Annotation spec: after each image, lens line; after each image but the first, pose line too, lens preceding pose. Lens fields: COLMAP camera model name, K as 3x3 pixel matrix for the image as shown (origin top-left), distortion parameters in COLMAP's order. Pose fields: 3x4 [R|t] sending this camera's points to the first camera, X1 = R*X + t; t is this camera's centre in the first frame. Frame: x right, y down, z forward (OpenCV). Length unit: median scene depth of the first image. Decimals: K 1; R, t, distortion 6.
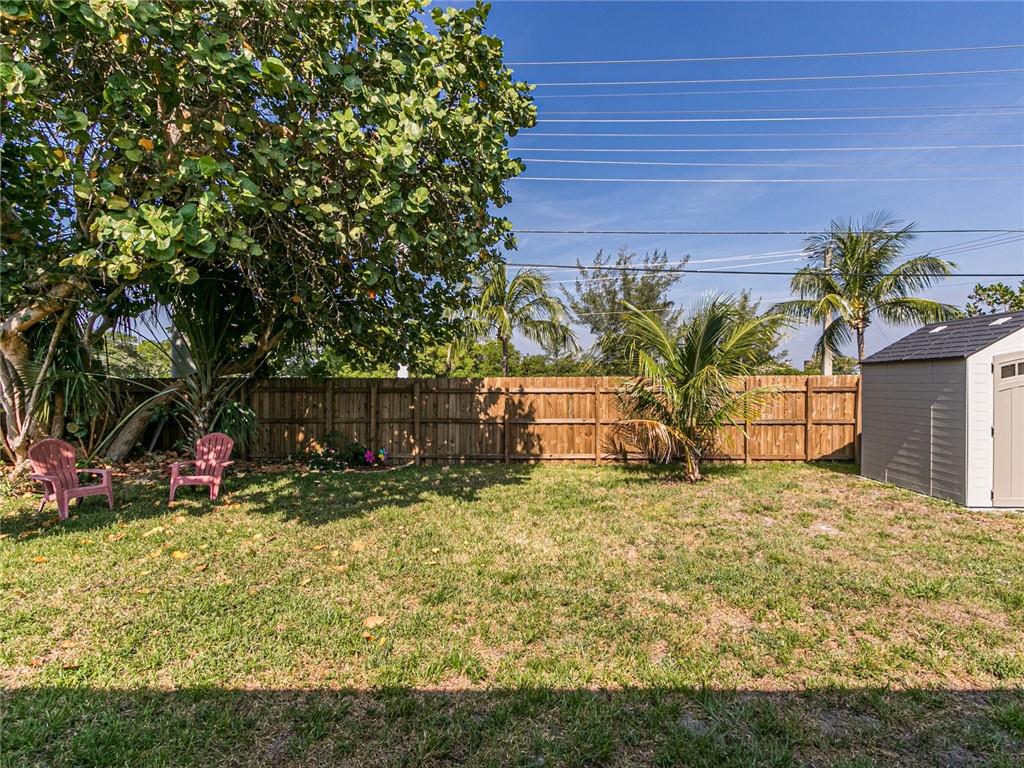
lens RADIAL K [[532.3, 0, 507.9], [0, 532.3, 390.4], [0, 0, 1]] dist [0.006438, 0.000225]
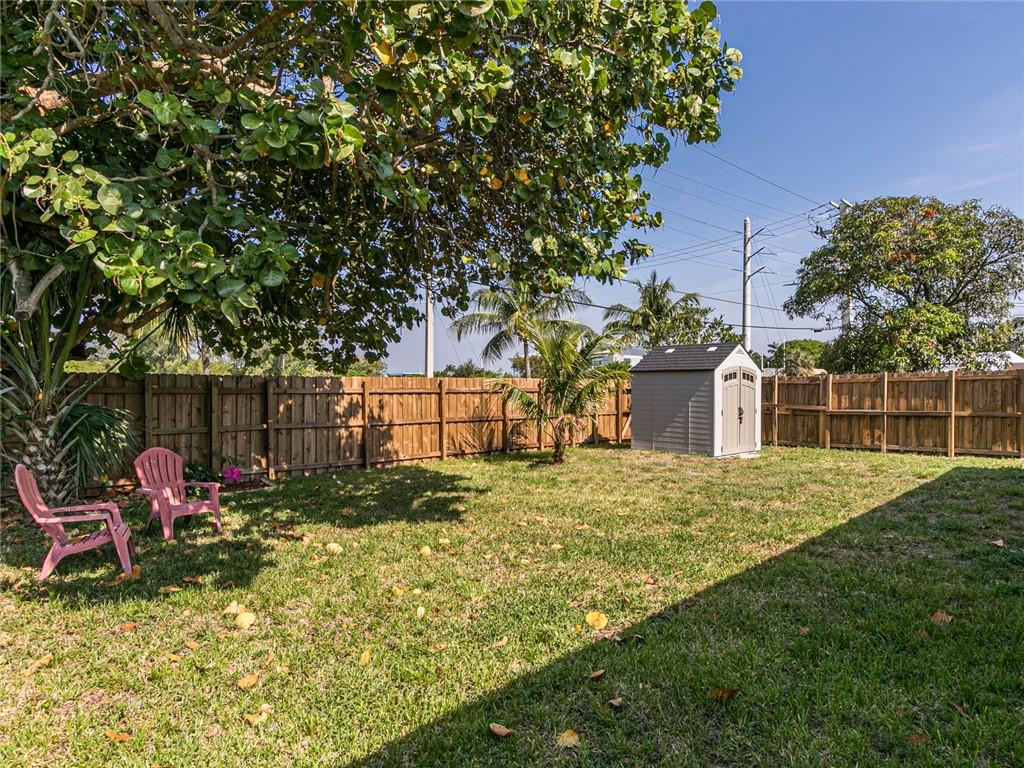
lens RADIAL K [[622.8, 0, 493.7], [0, 622.8, 387.7], [0, 0, 1]] dist [-0.000733, 0.000525]
pose [[0.704084, 0.002821, 0.710111, -0.647624], [0.007305, 0.999910, -0.011215, 0.008393], [-0.710079, 0.013084, 0.704000, 0.060300]]
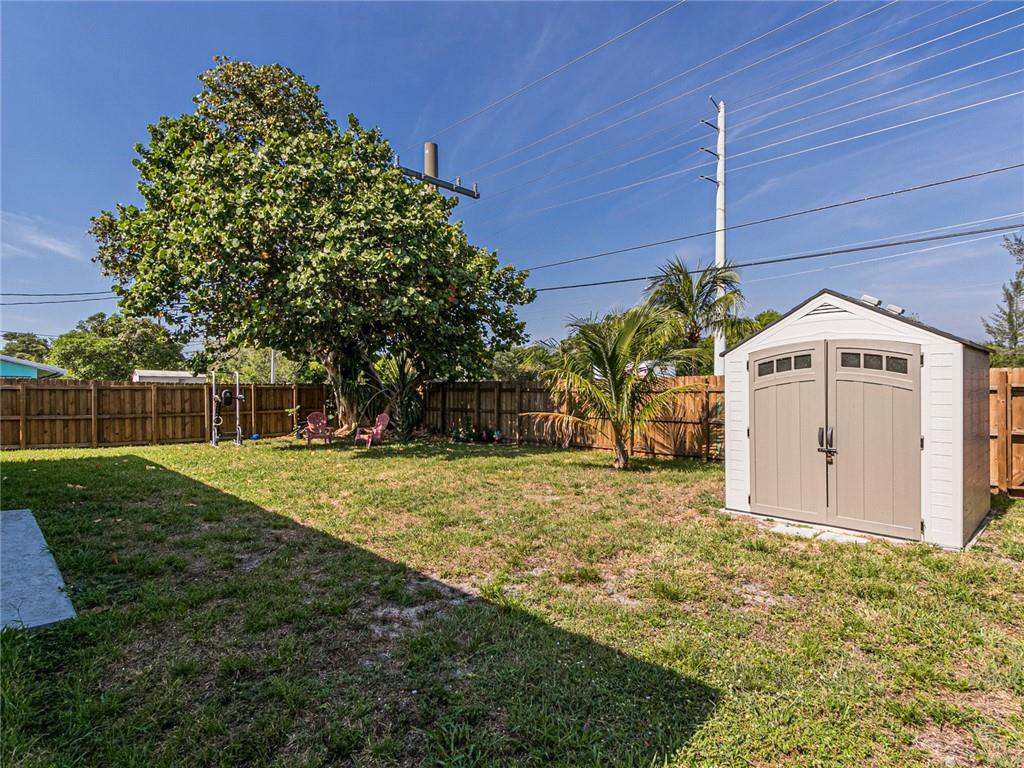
lens RADIAL K [[532.3, 0, 507.9], [0, 532.3, 390.4], [0, 0, 1]] dist [0.006438, 0.000225]
pose [[0.704359, 0.000238, -0.709844, 0.774392], [-0.002316, 0.999995, -0.001962, 0.003217], [0.709840, 0.003025, 0.704357, 0.026086]]
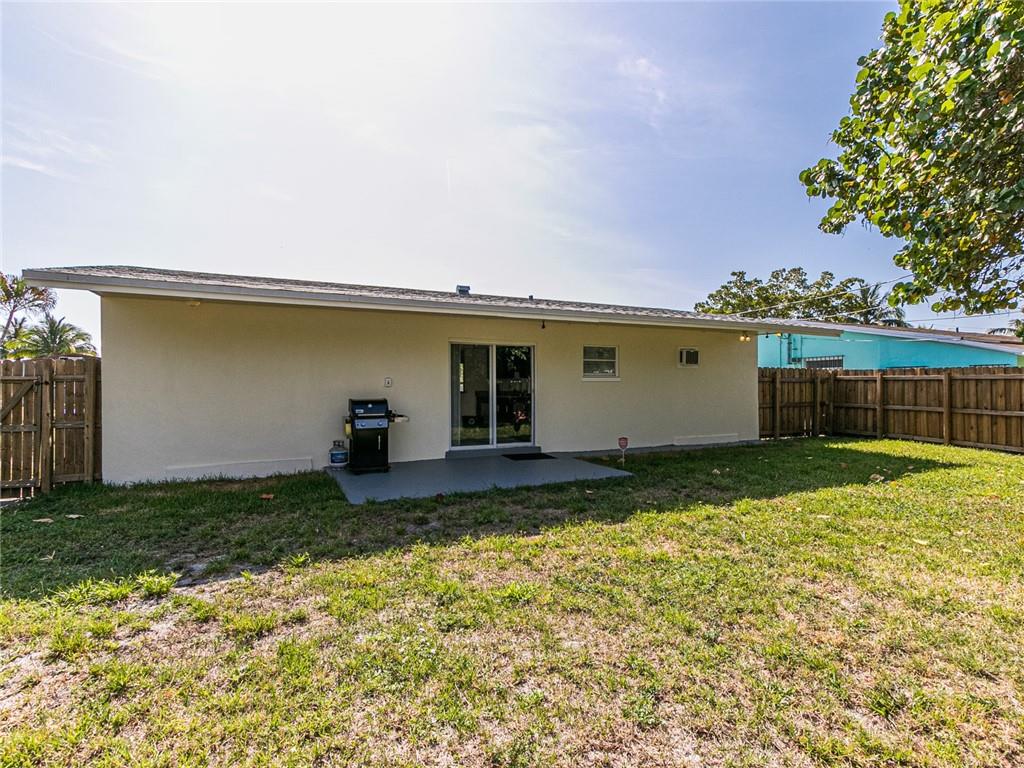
lens RADIAL K [[526.0, 0, 515.4], [0, 526.0, 385.1], [0, 0, 1]] dist [0.008890, 0.000059]
pose [[-0.895410, 0.006502, -0.445196, 0.454609], [0.004505, 0.999974, 0.005542, 0.002237], [0.445221, 0.002956, -0.895416, 0.689776]]
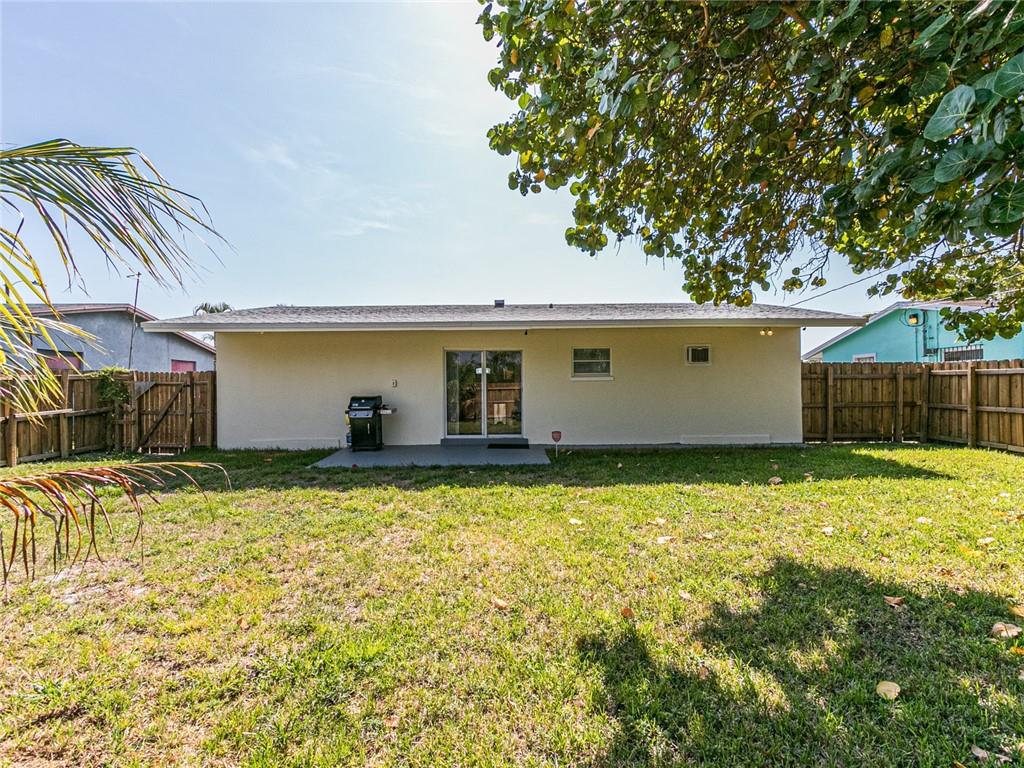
lens RADIAL K [[526.0, 0, 515.4], [0, 526.0, 385.1], [0, 0, 1]] dist [0.008890, 0.000059]
pose [[-0.999790, 0.013627, -0.015321, 0.018817], [0.013607, 0.999906, 0.001363, 0.007278], [0.015338, 0.001154, -0.999882, 0.947855]]
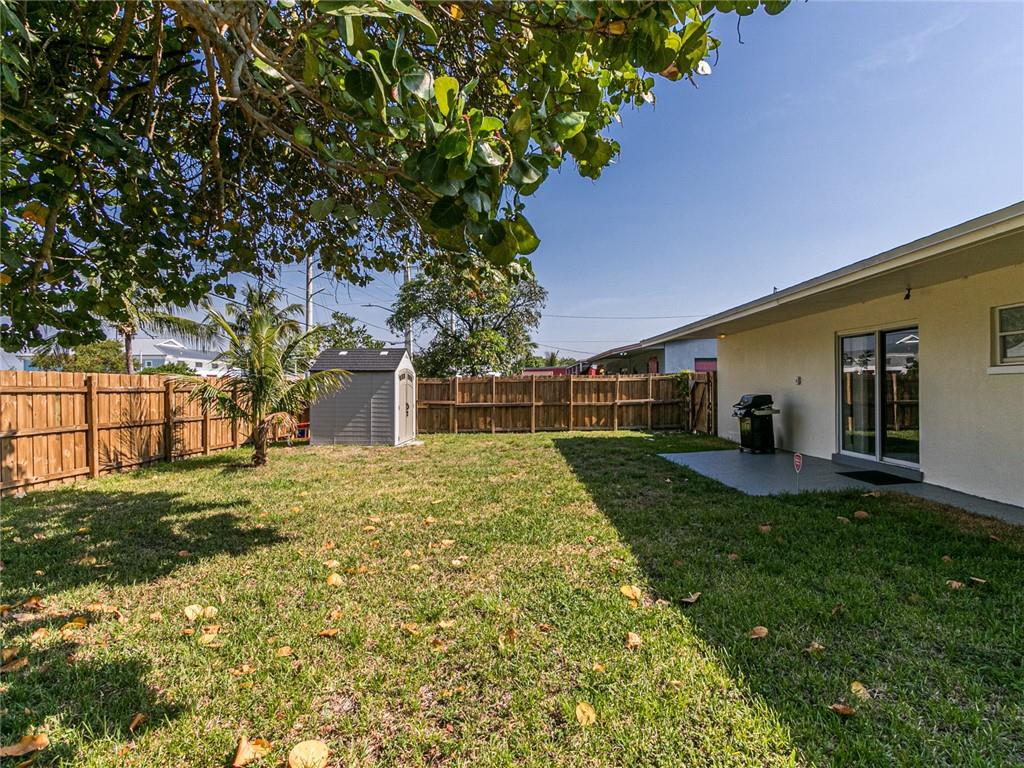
lens RADIAL K [[526.0, 0, 515.4], [0, 526.0, 385.1], [0, 0, 1]] dist [0.008890, 0.000059]
pose [[-0.014817, 0.010560, 0.999834, -0.680245], [0.015538, 0.999826, -0.010330, 0.011812], [-0.999769, 0.015382, -0.014979, 0.357307]]
